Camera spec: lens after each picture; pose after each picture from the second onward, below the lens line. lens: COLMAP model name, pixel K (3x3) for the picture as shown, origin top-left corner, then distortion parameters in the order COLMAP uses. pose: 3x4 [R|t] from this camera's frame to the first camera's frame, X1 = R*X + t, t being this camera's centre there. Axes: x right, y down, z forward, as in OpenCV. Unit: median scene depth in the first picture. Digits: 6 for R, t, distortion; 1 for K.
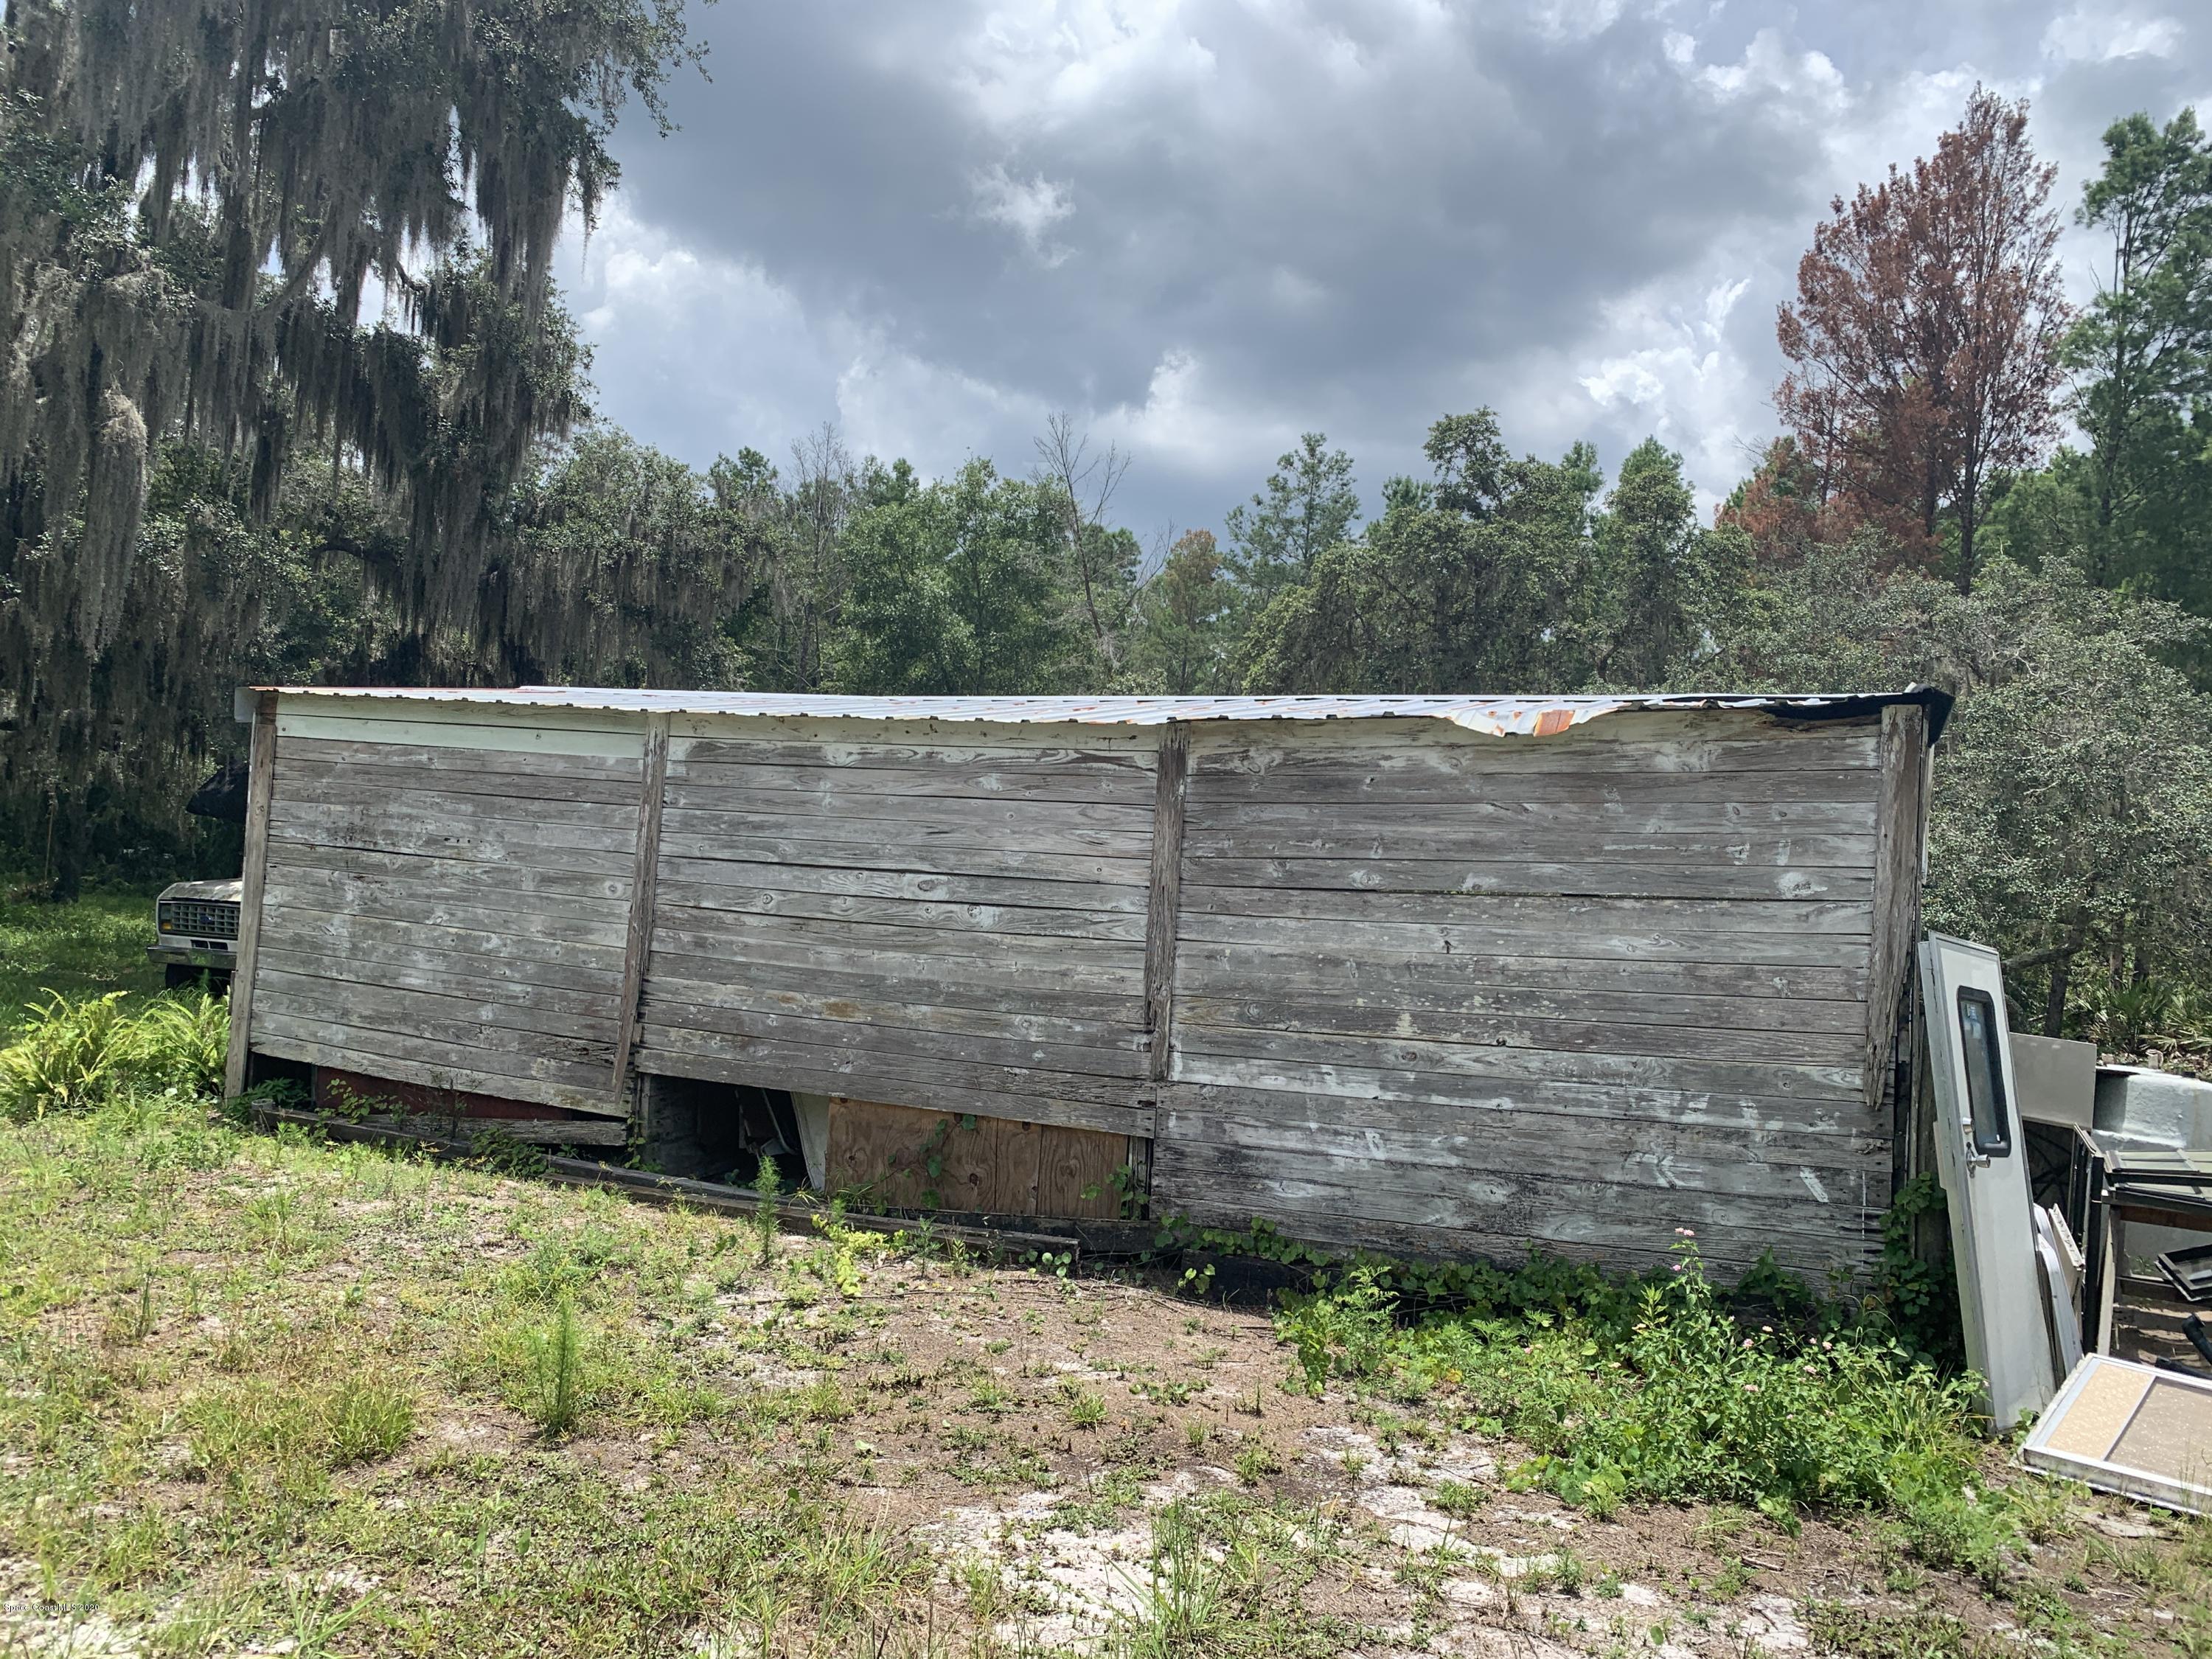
lens RADIAL K [[1701.6, 0, 1109.7], [0, 1701.6, 811.1], [0, 0, 1]] dist [0.014542, 0.009075]
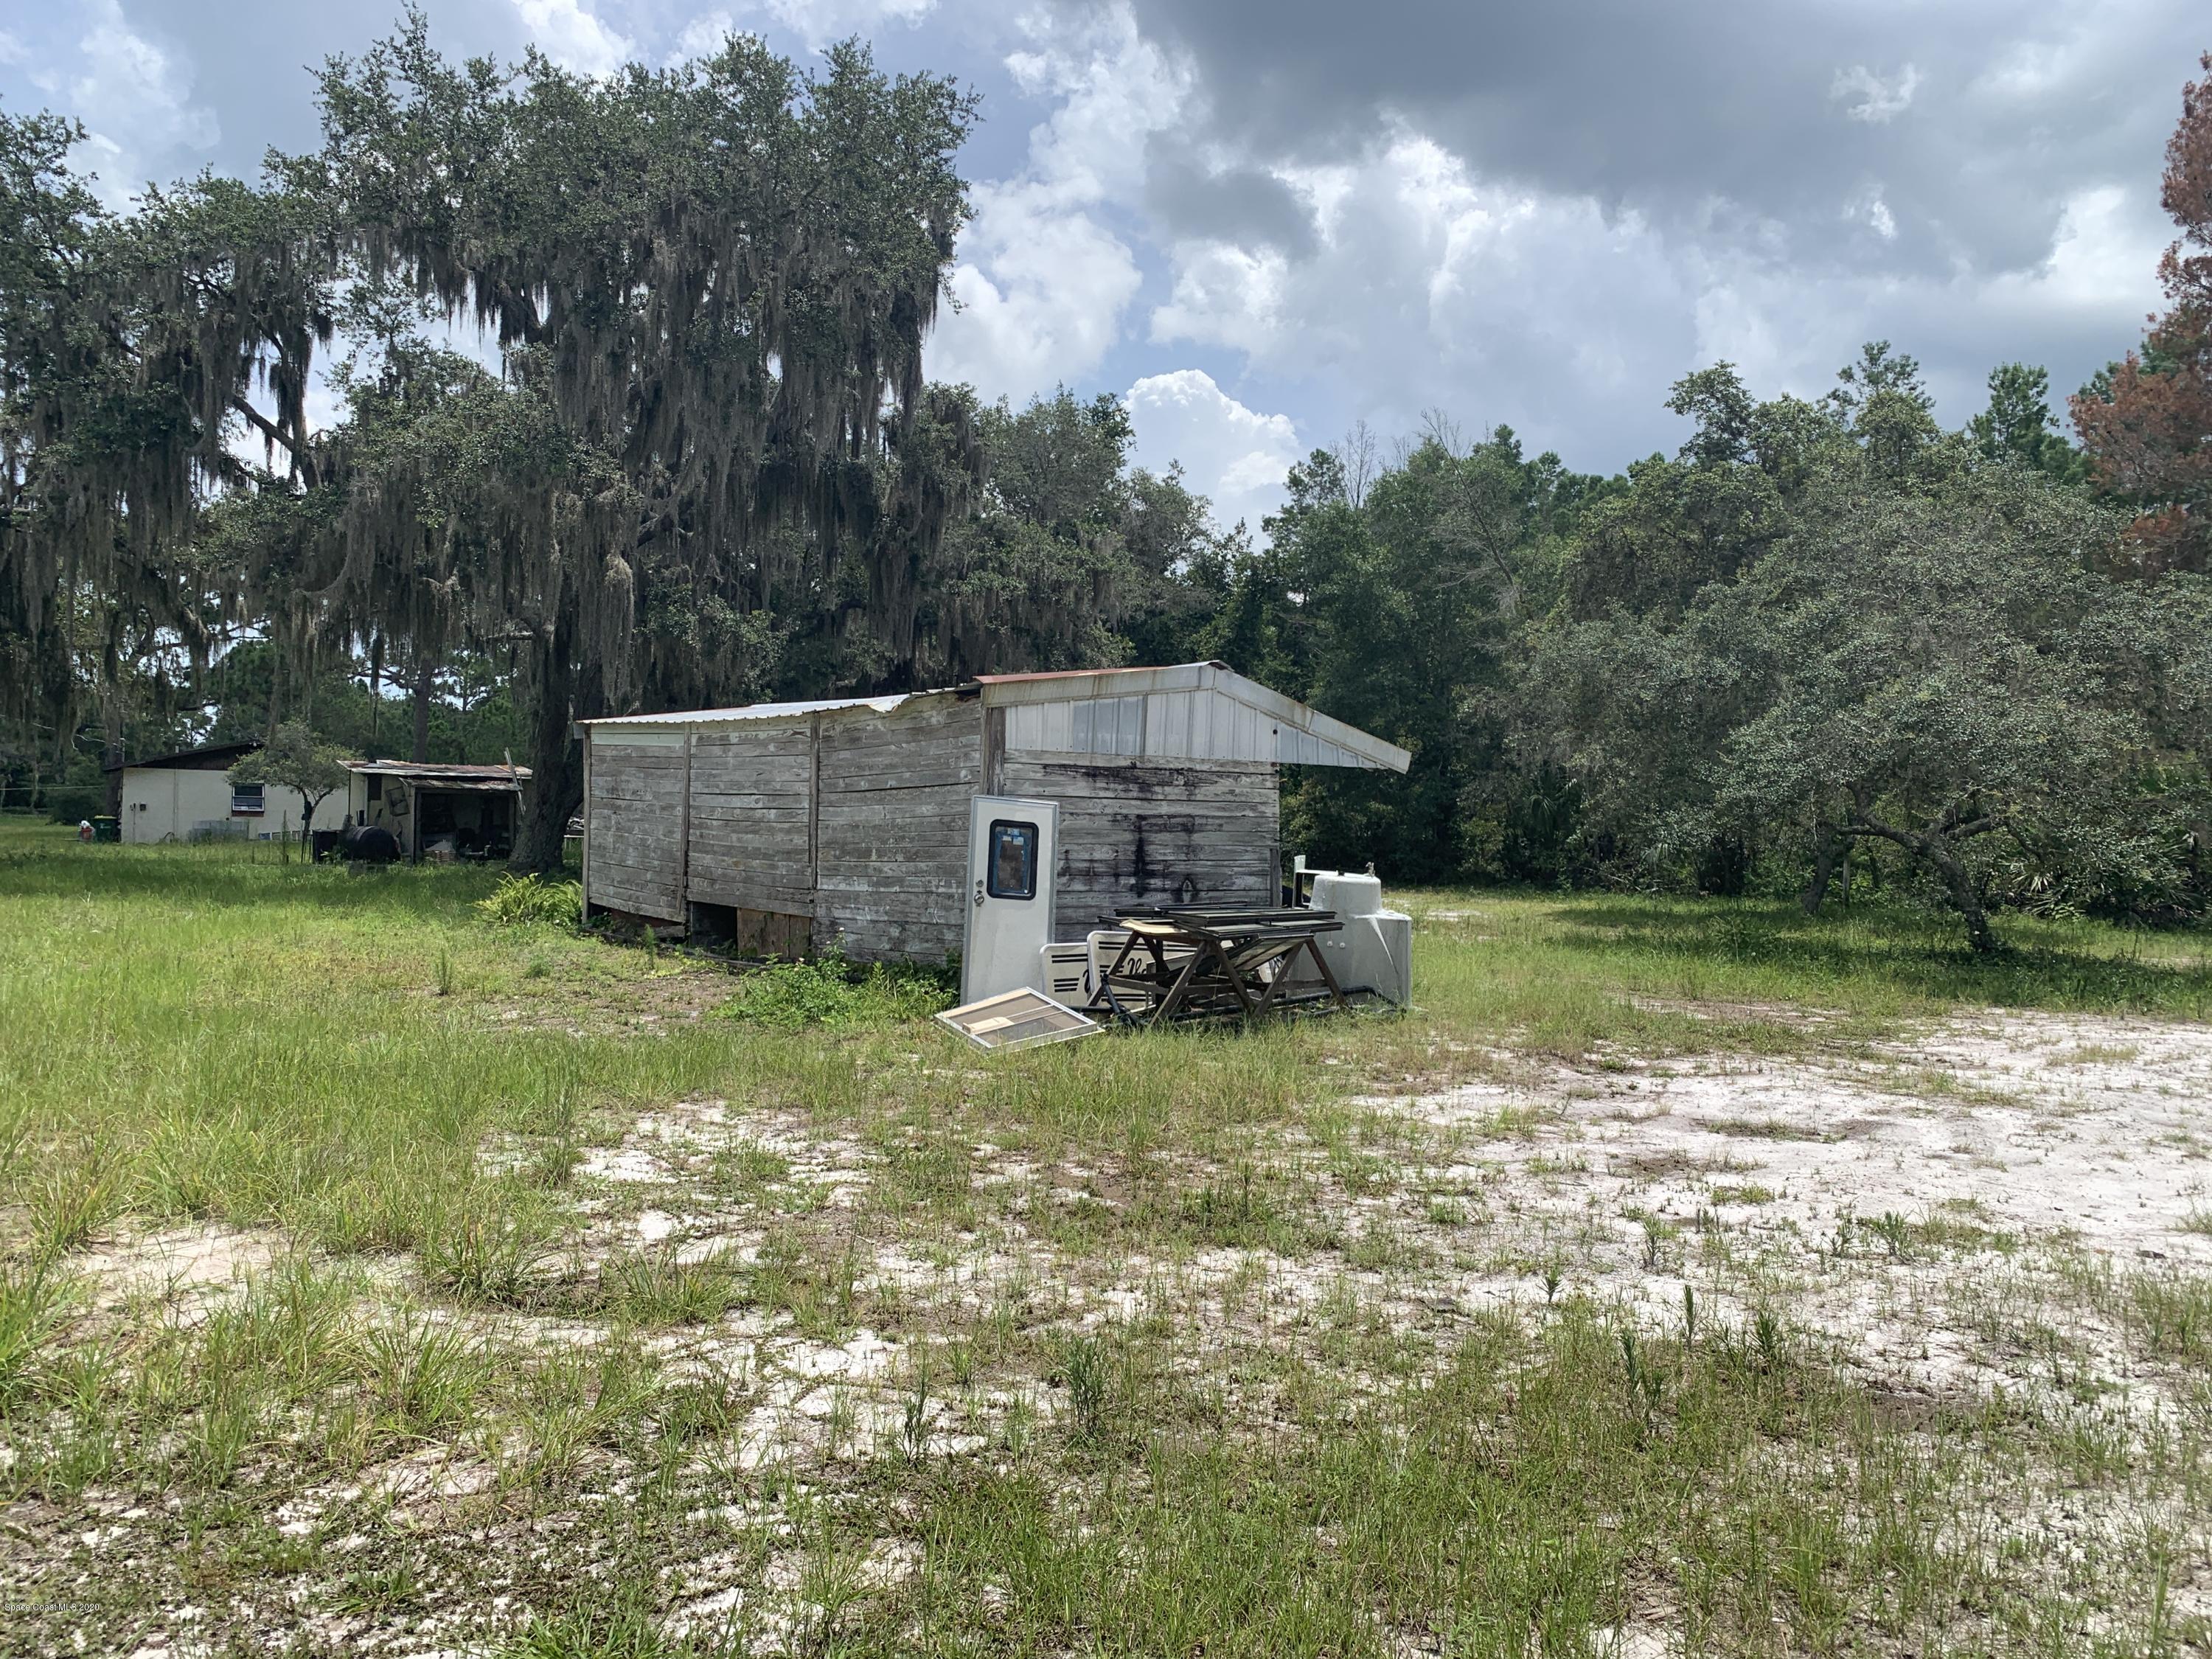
lens RADIAL K [[1707.4, 0, 1109.3], [0, 1707.4, 811.6], [0, 0, 1]] dist [0.029405, -0.016669]
pose [[0.878708, -0.048070, -0.474933, 1.174658], [0.061647, 0.998013, 0.013045, 0.053981], [0.473363, -0.040741, 0.879925, -0.565490]]
